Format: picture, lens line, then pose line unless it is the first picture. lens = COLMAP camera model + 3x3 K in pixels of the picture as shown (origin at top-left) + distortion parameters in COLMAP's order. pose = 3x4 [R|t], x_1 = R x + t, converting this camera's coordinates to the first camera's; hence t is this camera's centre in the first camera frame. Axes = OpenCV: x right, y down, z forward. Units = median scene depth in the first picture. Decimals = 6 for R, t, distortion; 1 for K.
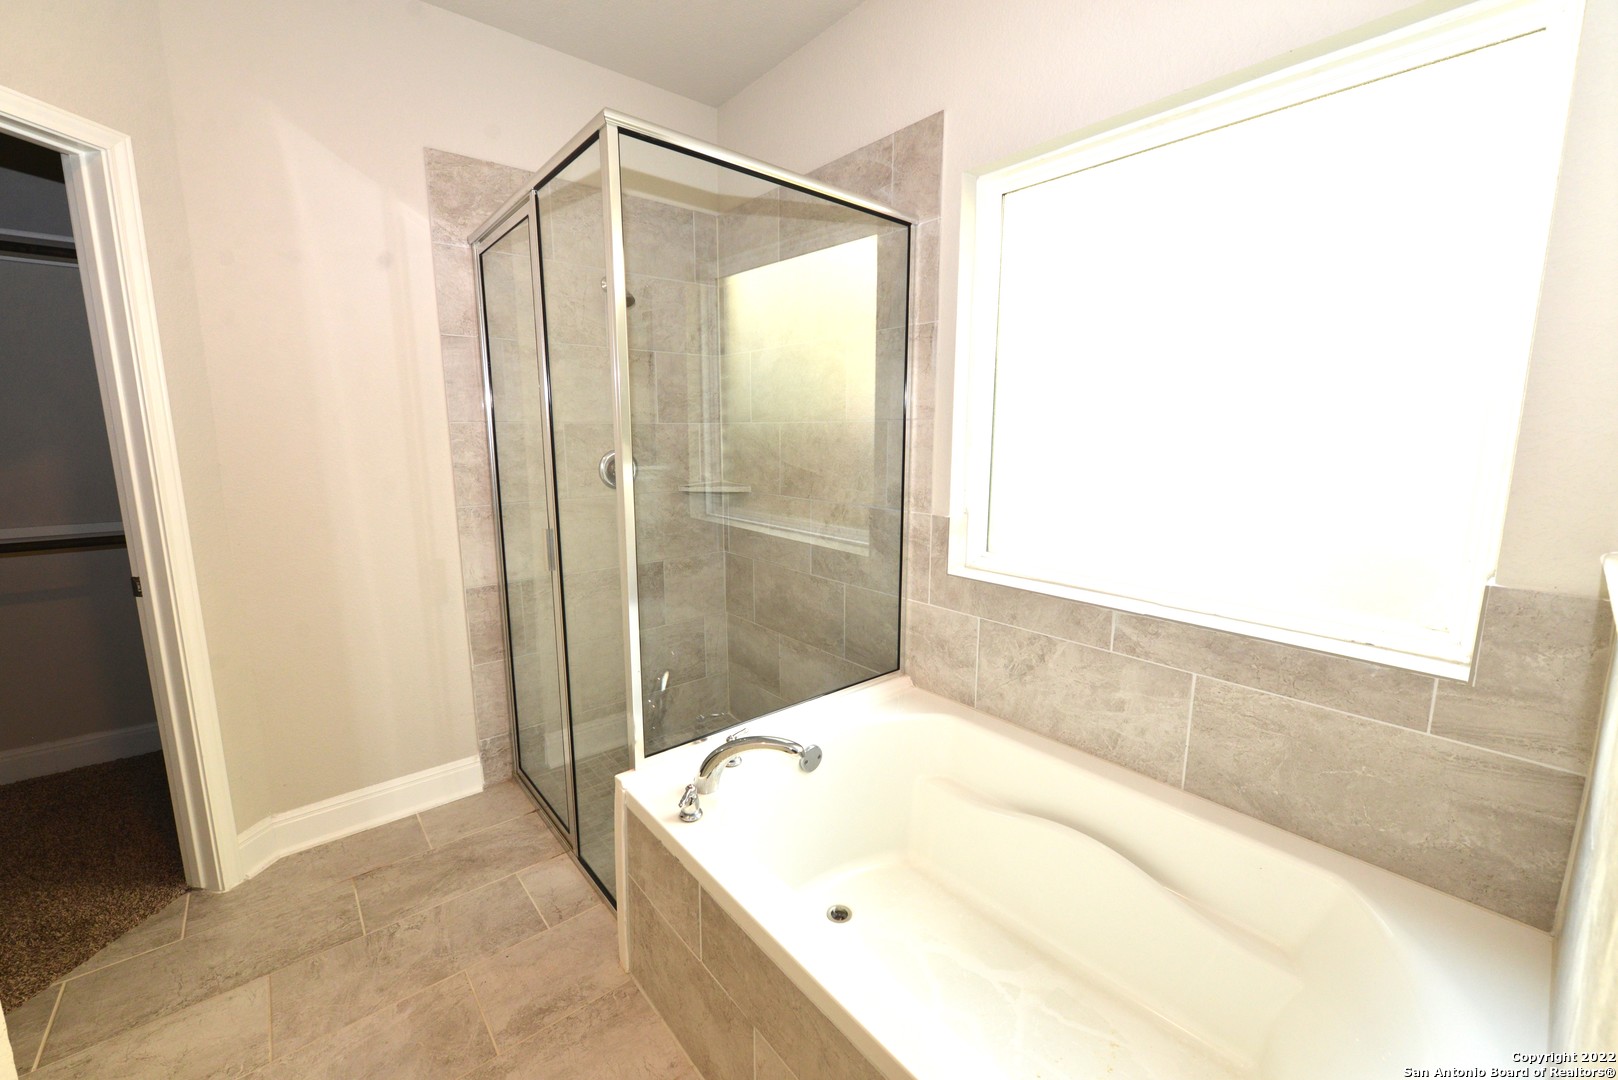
lens RADIAL K [[648.2, 0, 810.1], [0, 648.2, 536.9], [0, 0, 1]] dist [-0.000964, -0.000010]
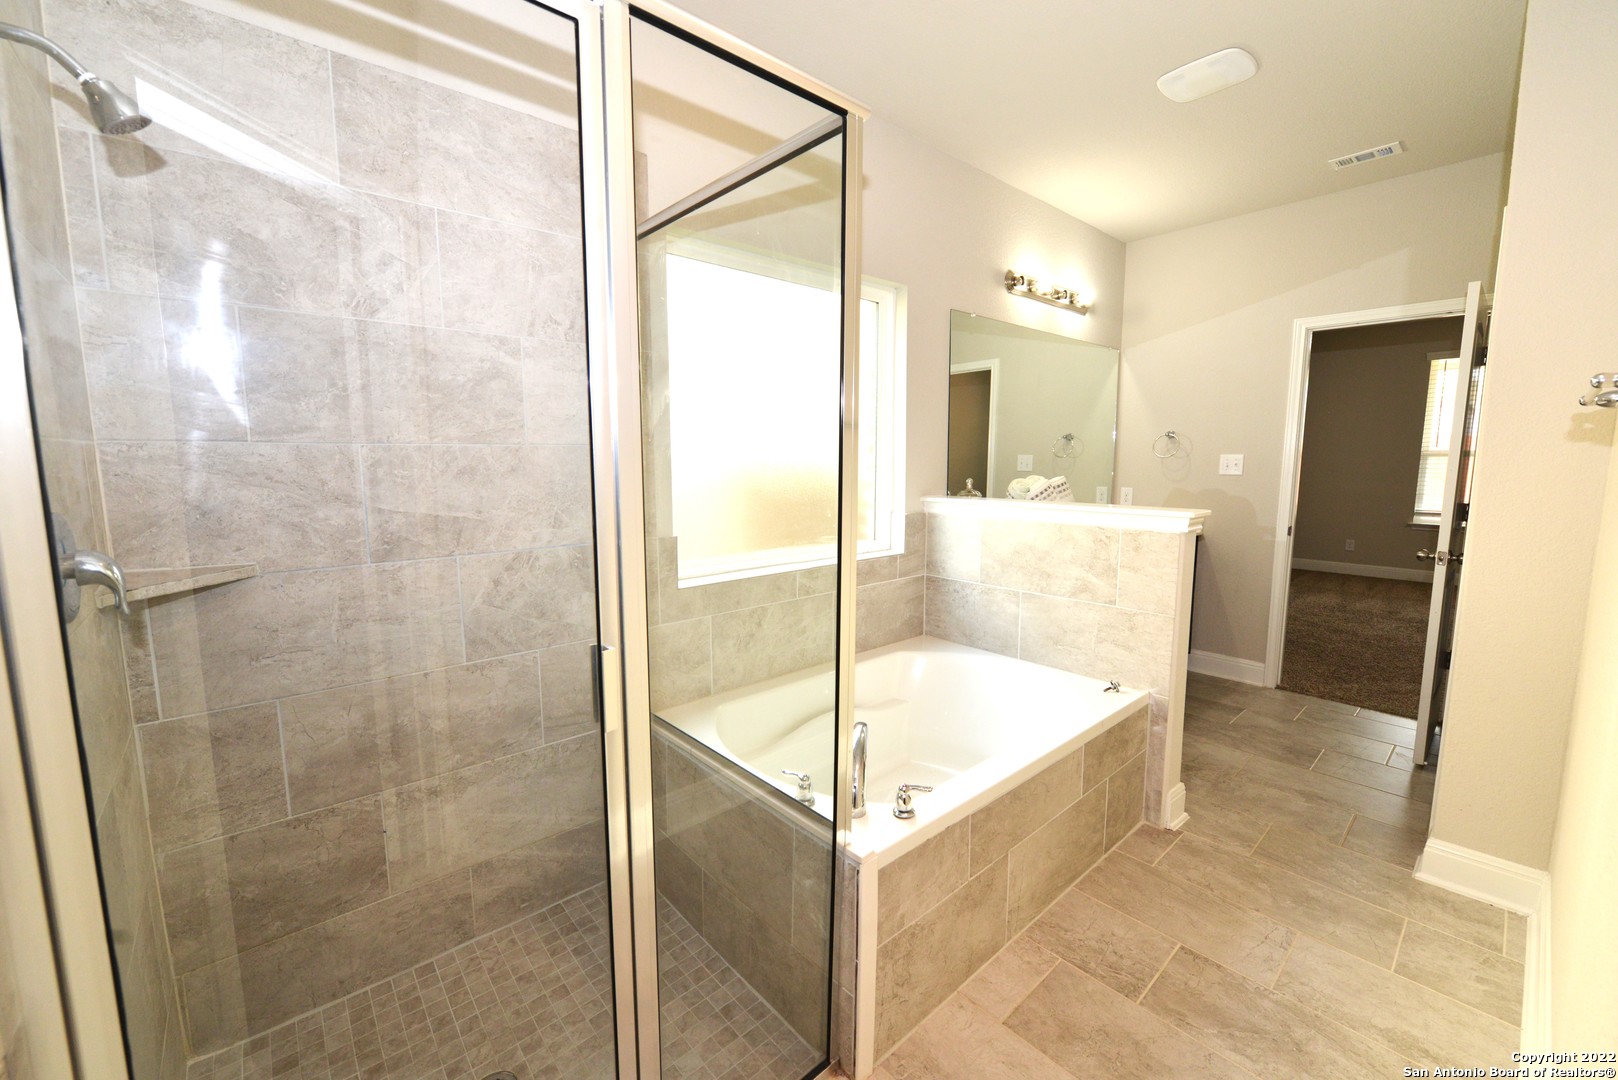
lens RADIAL K [[648.2, 0, 805.9], [0, 648.2, 539.2], [0, 0, 1]] dist [-0.000964, -0.000010]
pose [[-0.027115, -0.125648, 0.991704, -0.954199], [0.165008, 0.977897, 0.128410, -0.142430], [-0.985919, 0.167121, -0.005783, 0.878567]]
